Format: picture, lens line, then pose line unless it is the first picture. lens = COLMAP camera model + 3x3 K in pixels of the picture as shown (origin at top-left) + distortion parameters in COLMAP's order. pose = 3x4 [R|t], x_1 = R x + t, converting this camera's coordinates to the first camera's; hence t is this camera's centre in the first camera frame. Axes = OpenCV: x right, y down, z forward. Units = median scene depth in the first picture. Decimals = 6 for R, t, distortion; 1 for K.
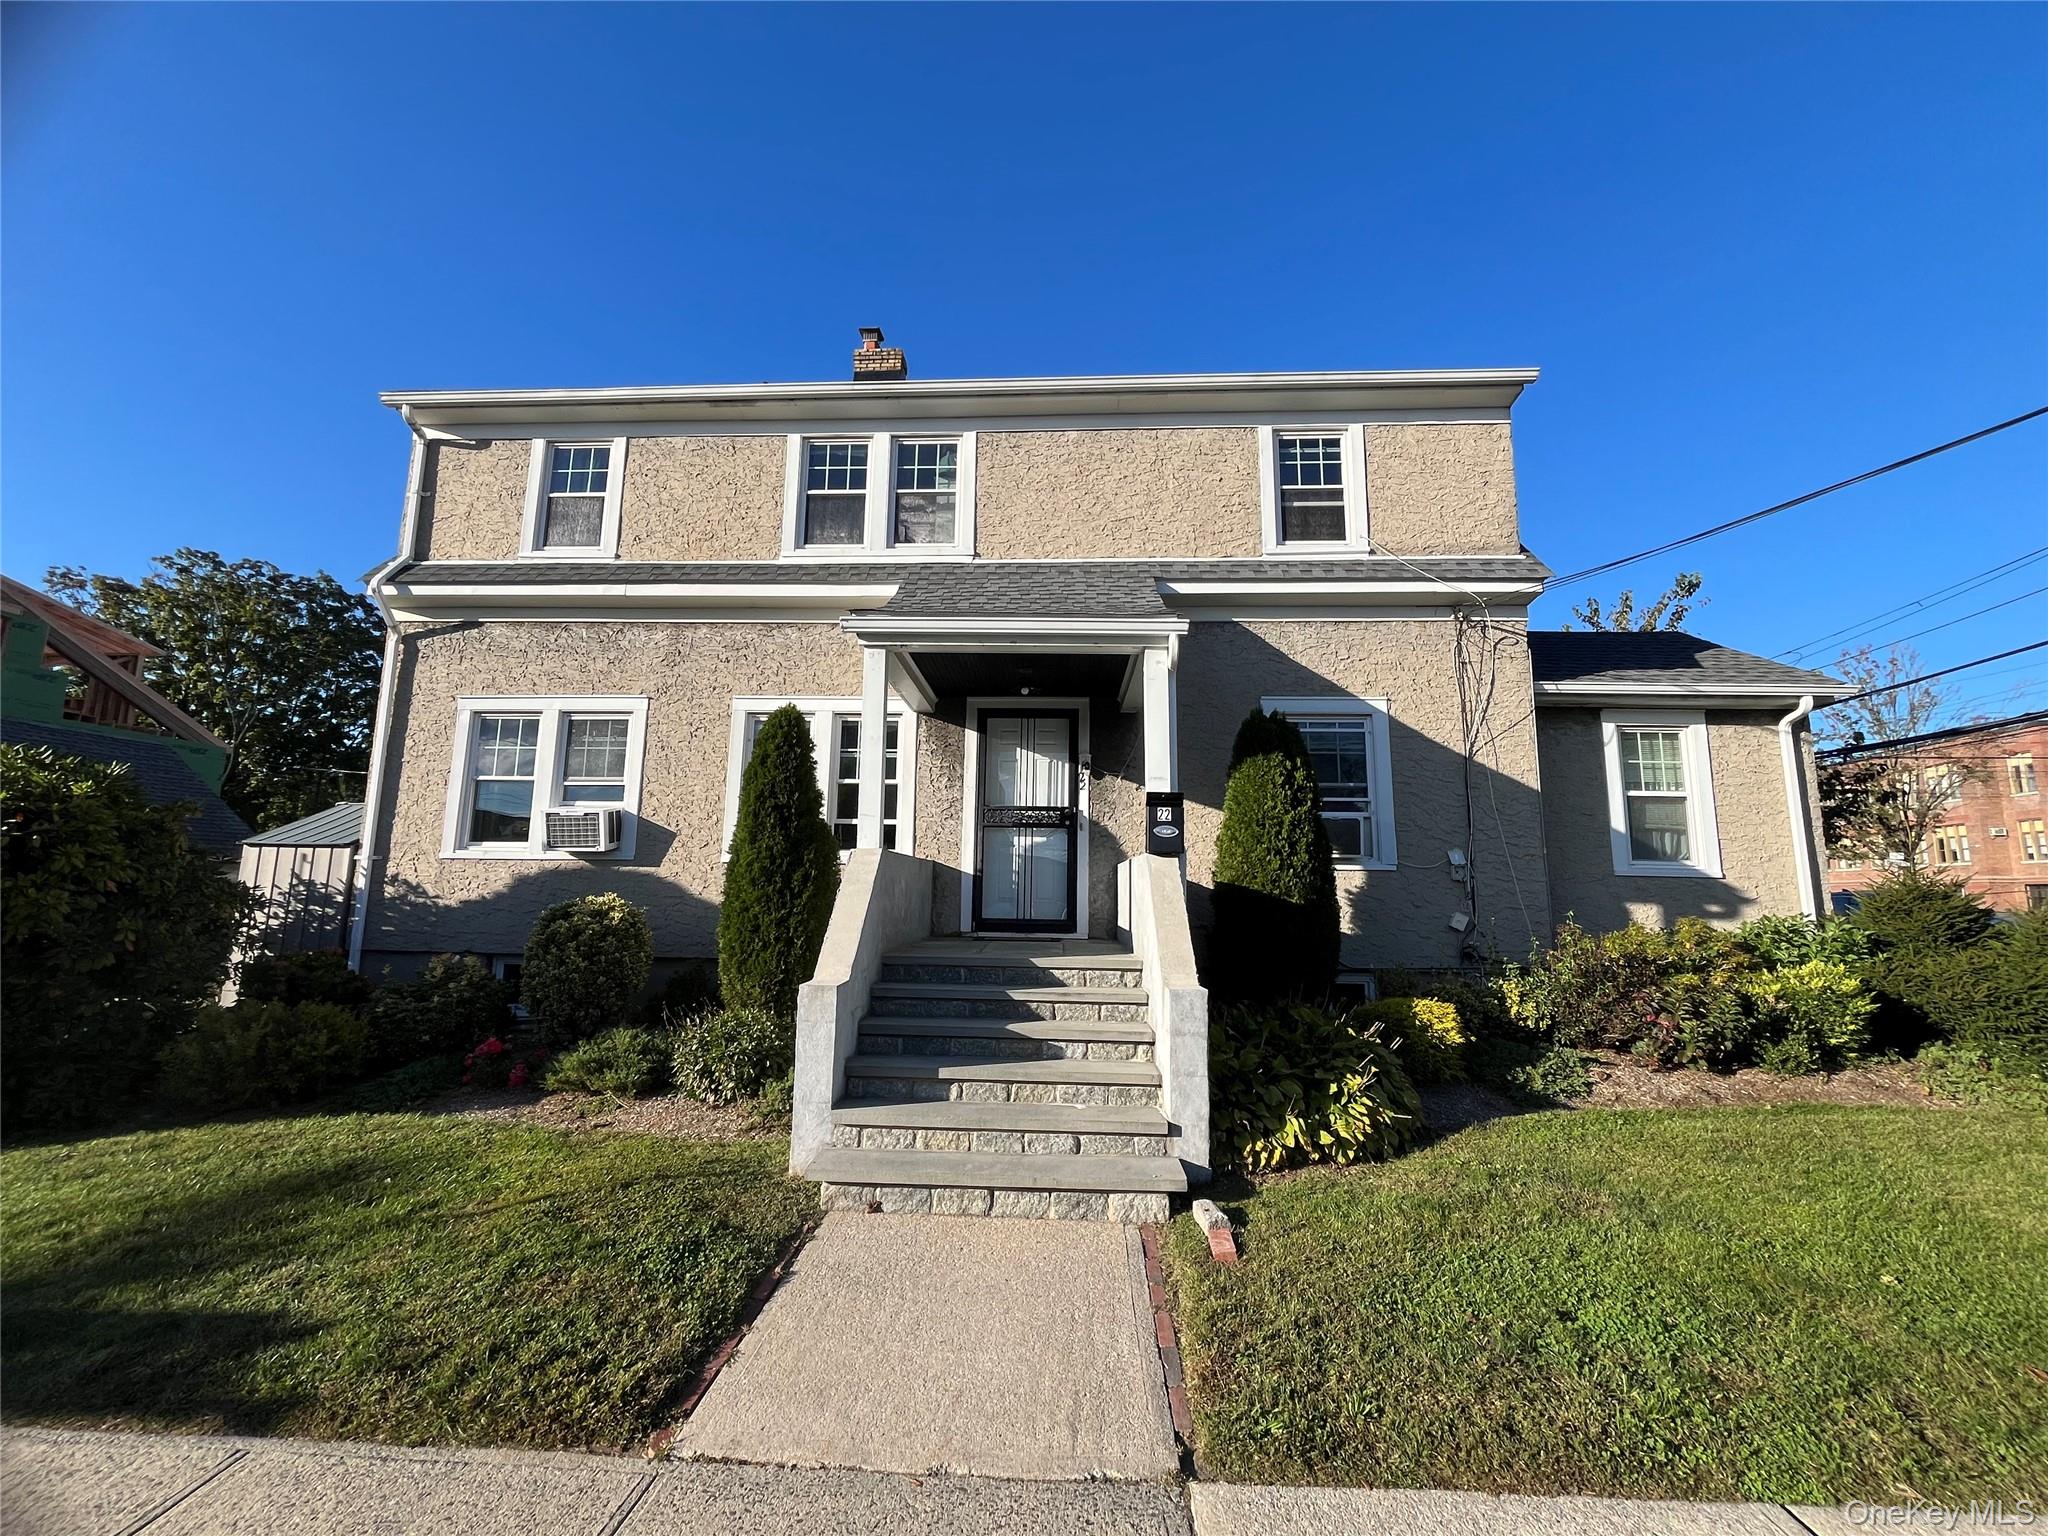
lens RADIAL K [[828.4, 0, 1022.7], [0, 828.4, 771.9], [0, 0, 1]] dist [-0.000704, -0.000117]
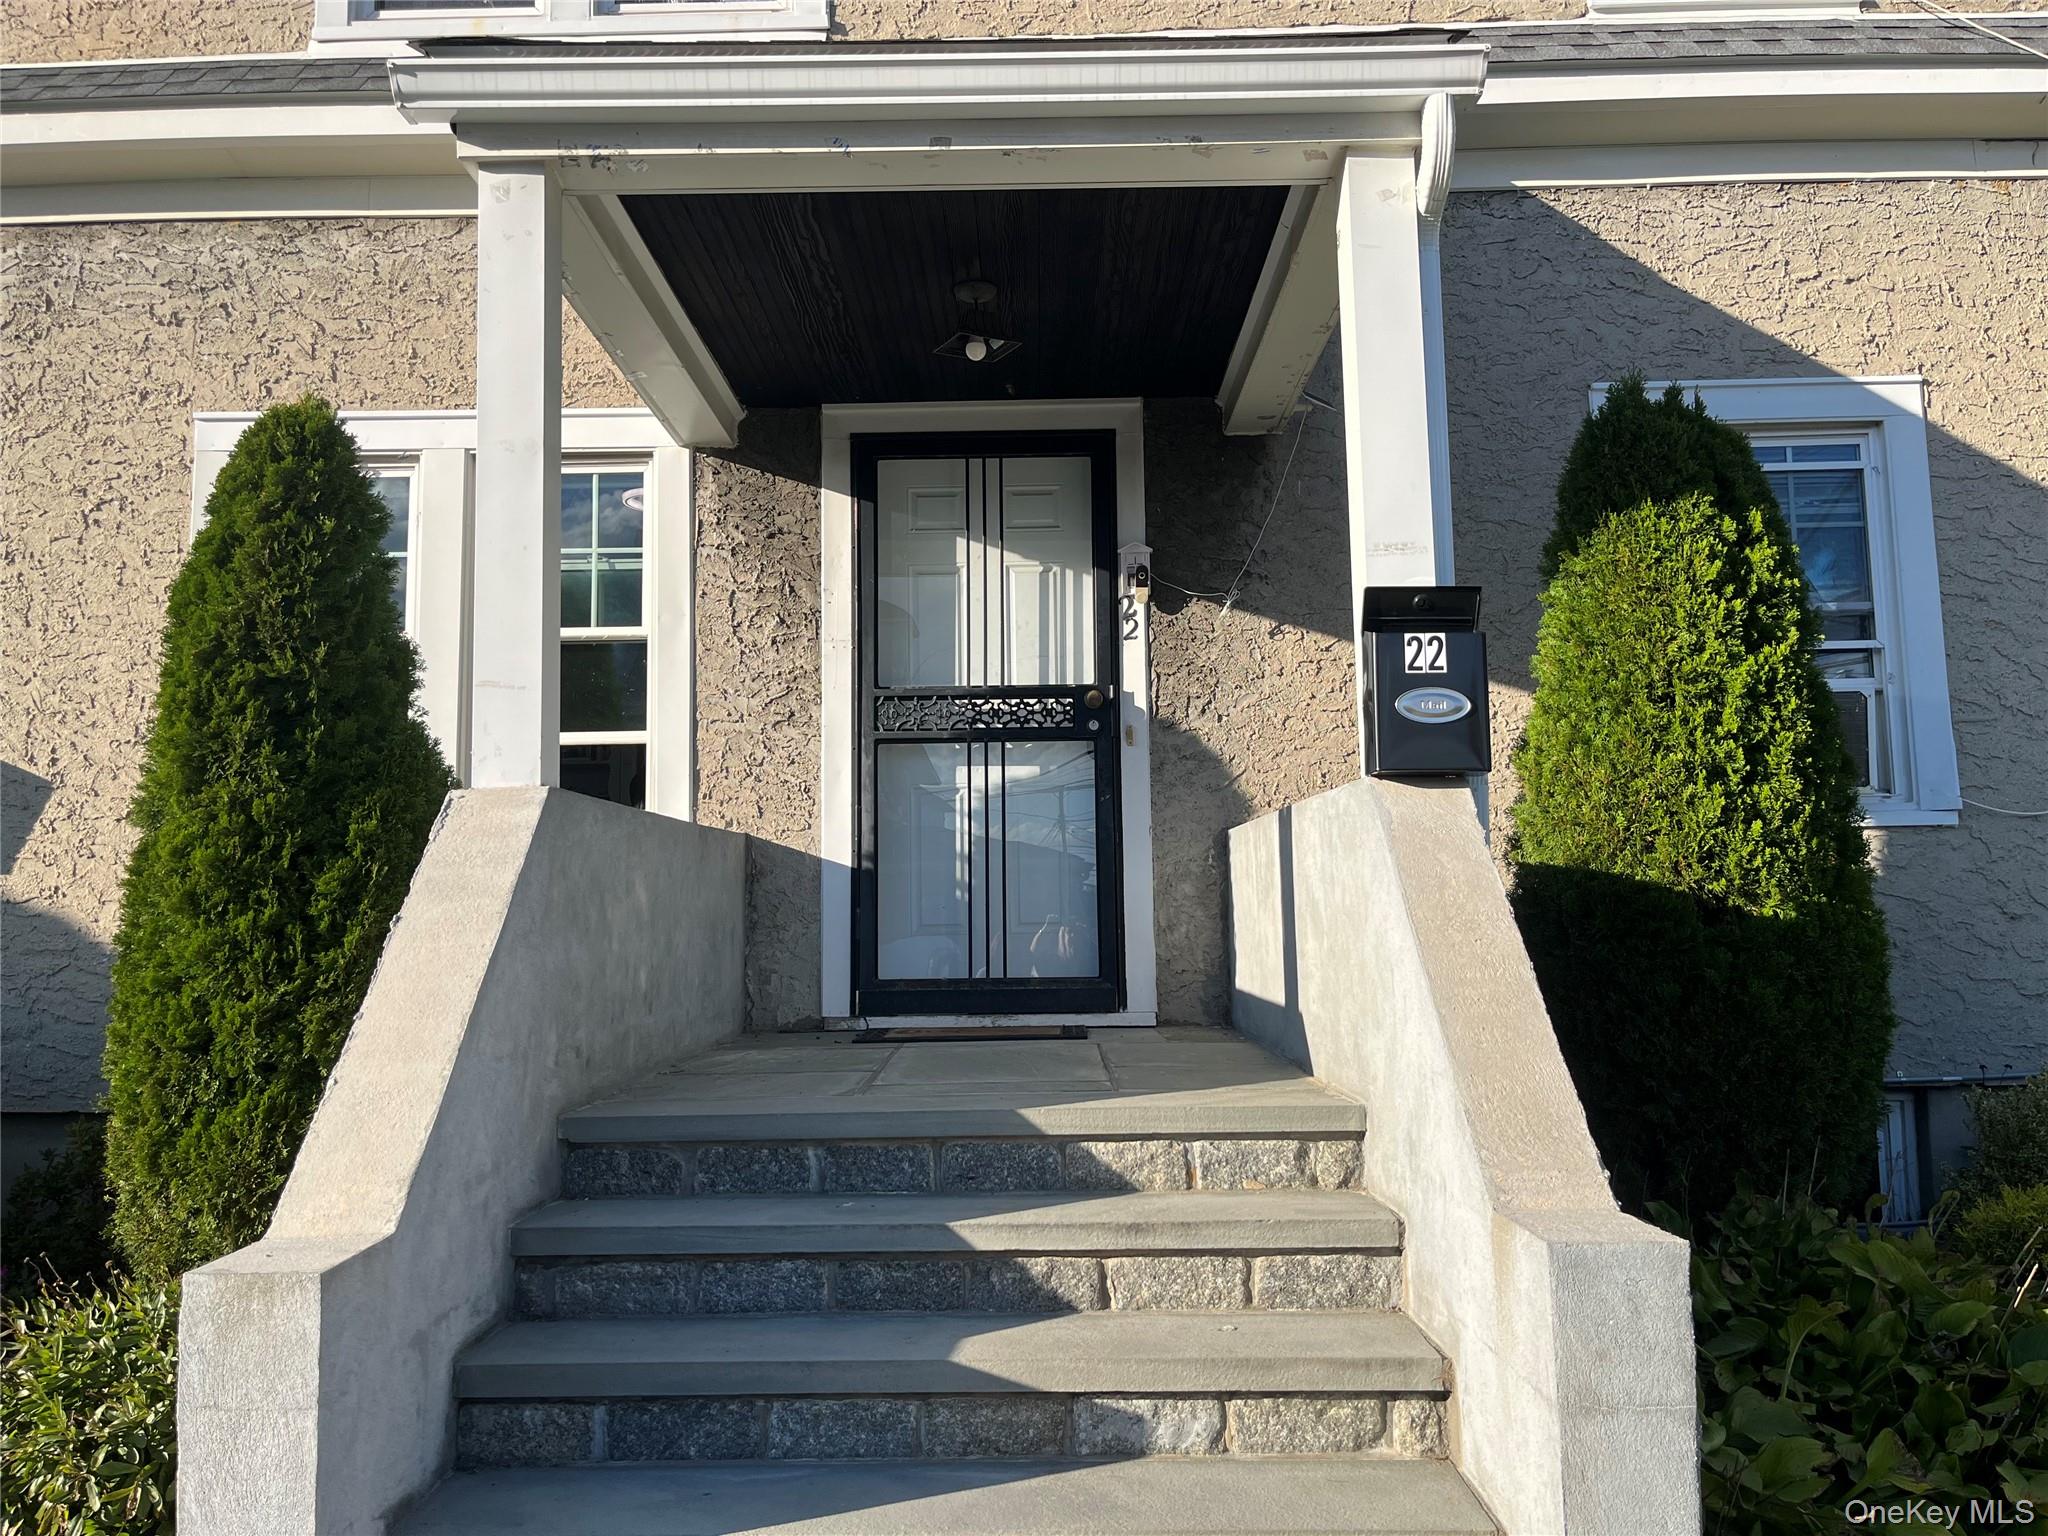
lens RADIAL K [[1548.8, 0, 1014.1], [0, 1548.8, 759.9], [0, 0, 1]] dist [0.033754, -0.010364]
pose [[0.999137, -0.027184, 0.031407, -0.006460], [0.025669, 0.998533, 0.047685, 0.045545], [-0.032657, -0.046837, 0.998369, 0.308761]]
